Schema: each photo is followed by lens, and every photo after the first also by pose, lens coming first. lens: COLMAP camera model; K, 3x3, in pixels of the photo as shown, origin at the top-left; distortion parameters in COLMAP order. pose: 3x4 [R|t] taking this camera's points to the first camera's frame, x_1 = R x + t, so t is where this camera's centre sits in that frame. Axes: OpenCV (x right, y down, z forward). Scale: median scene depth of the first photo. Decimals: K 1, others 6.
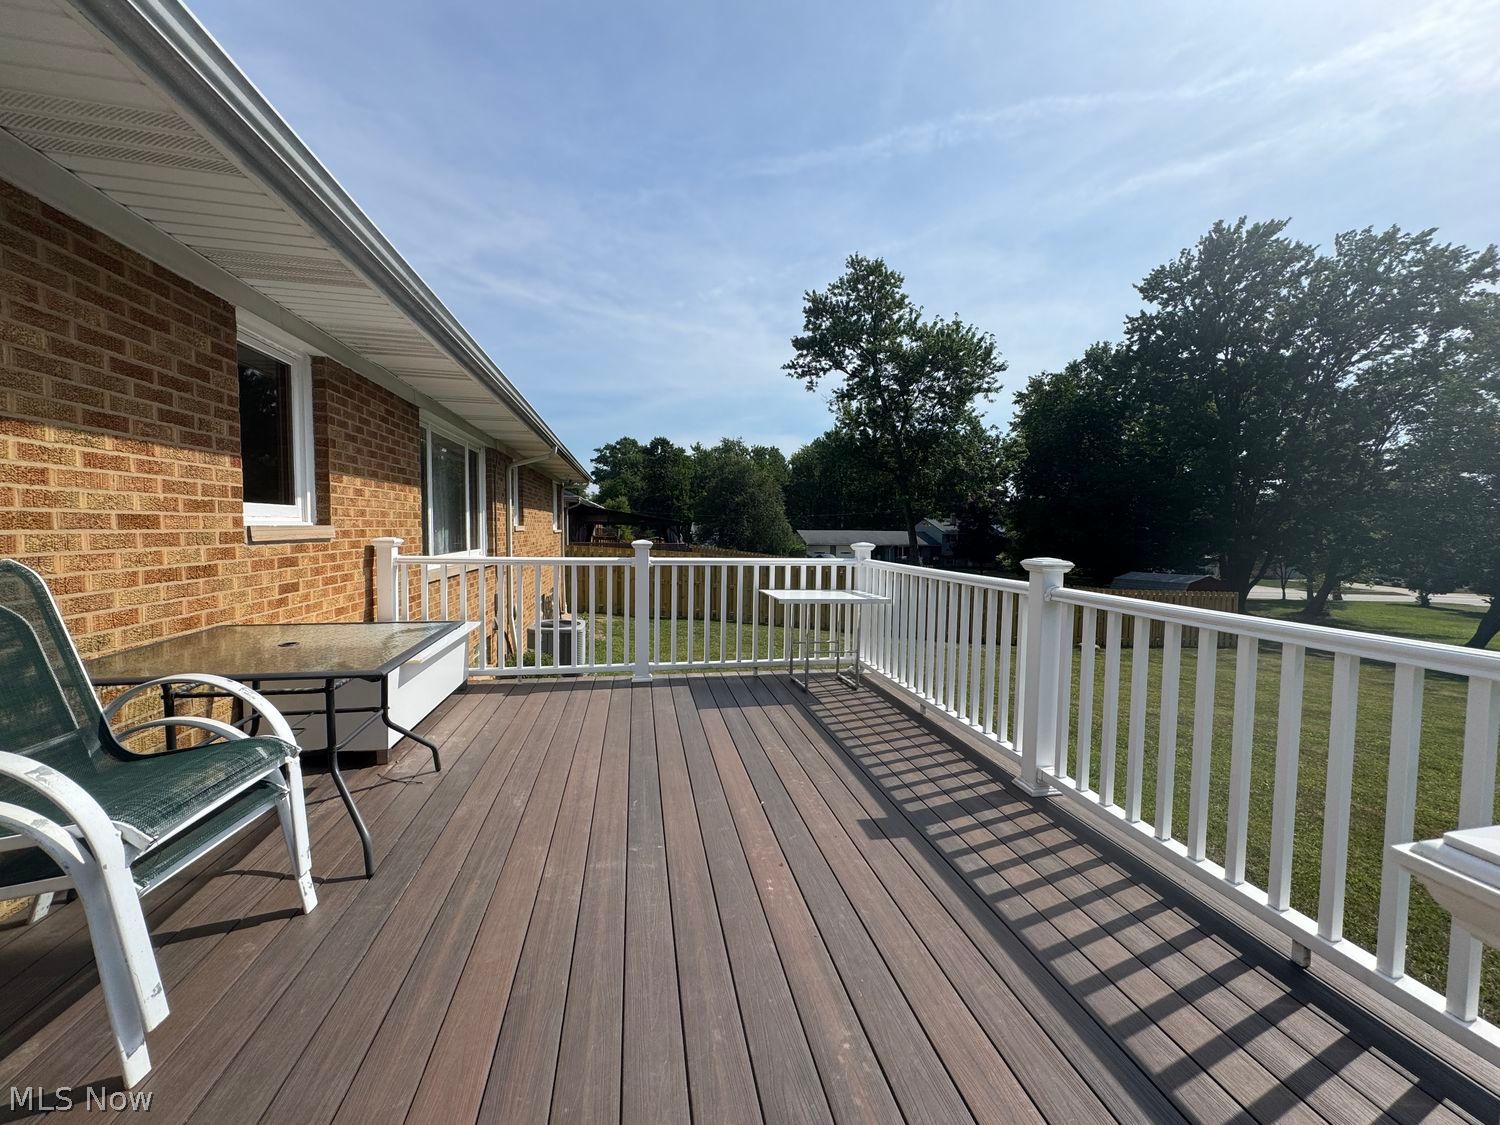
lens RADIAL K [[598.5, 0, 748.1], [0, 598.5, 561.2], [0, 0, 1]] dist [-0.002584, 0.000232]
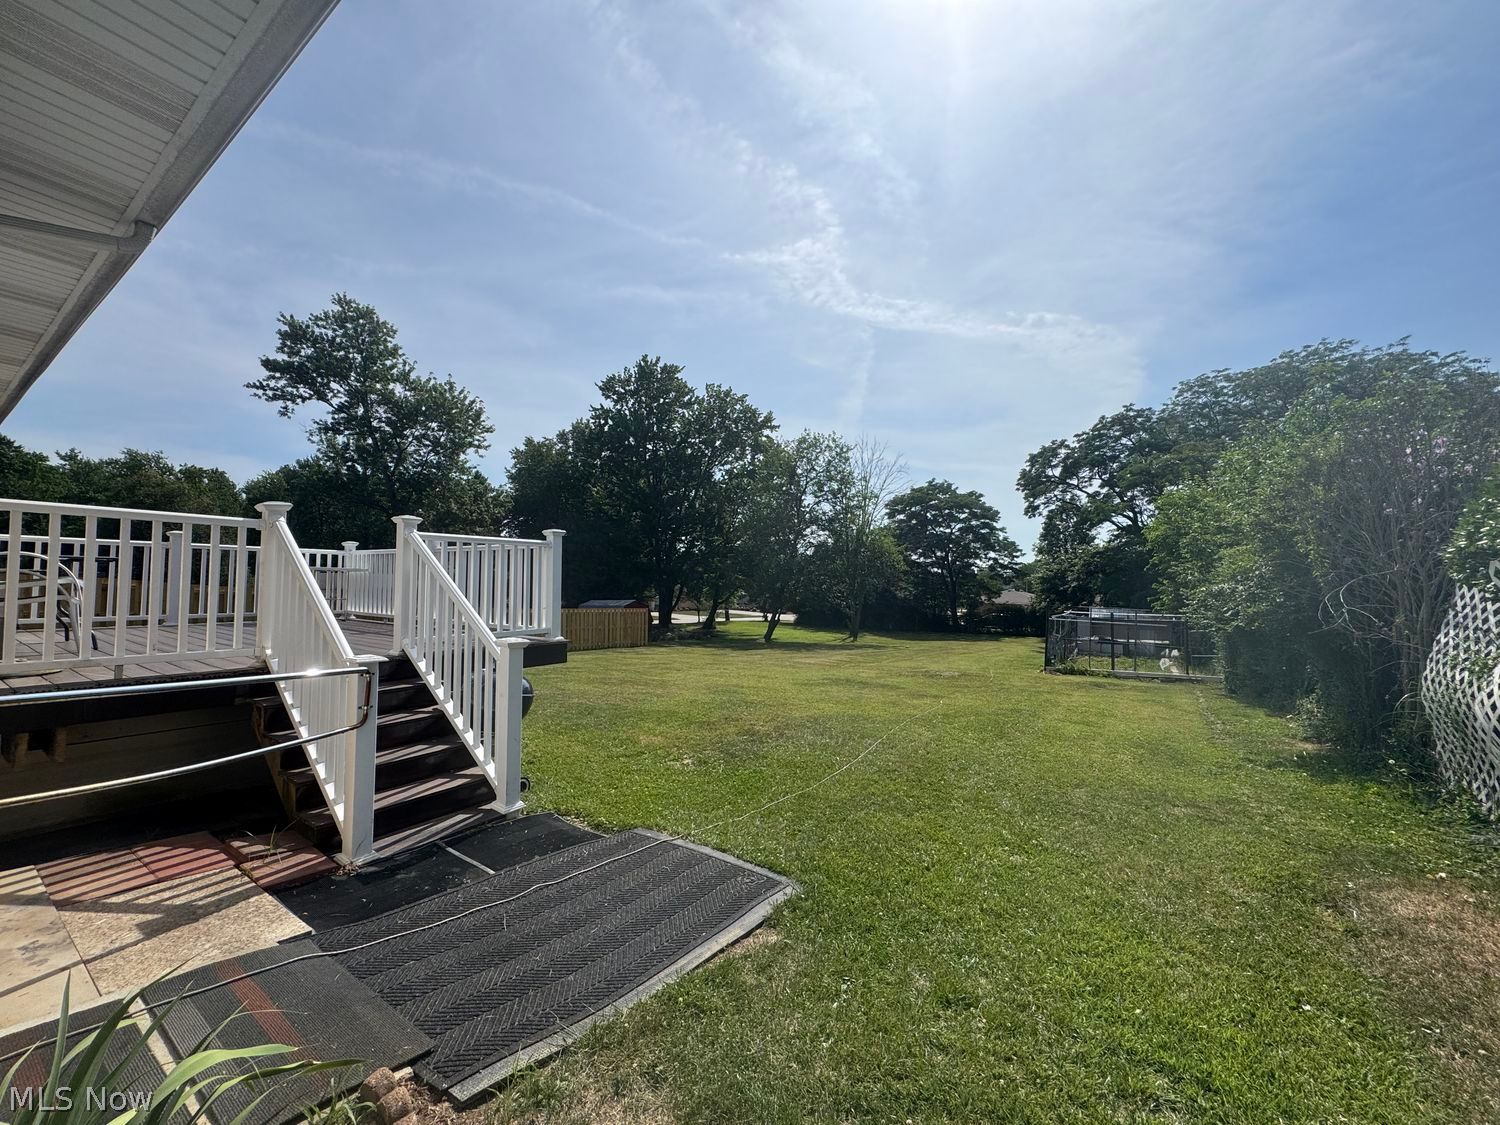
lens RADIAL K [[598.5, 0, 748.1], [0, 598.5, 561.2], [0, 0, 1]] dist [-0.002584, 0.000232]
pose [[0.712687, 0.021581, 0.701150, -0.029735], [0.035323, 0.997155, -0.066596, 0.027190], [-0.700592, 0.072229, 0.709897, -0.153769]]
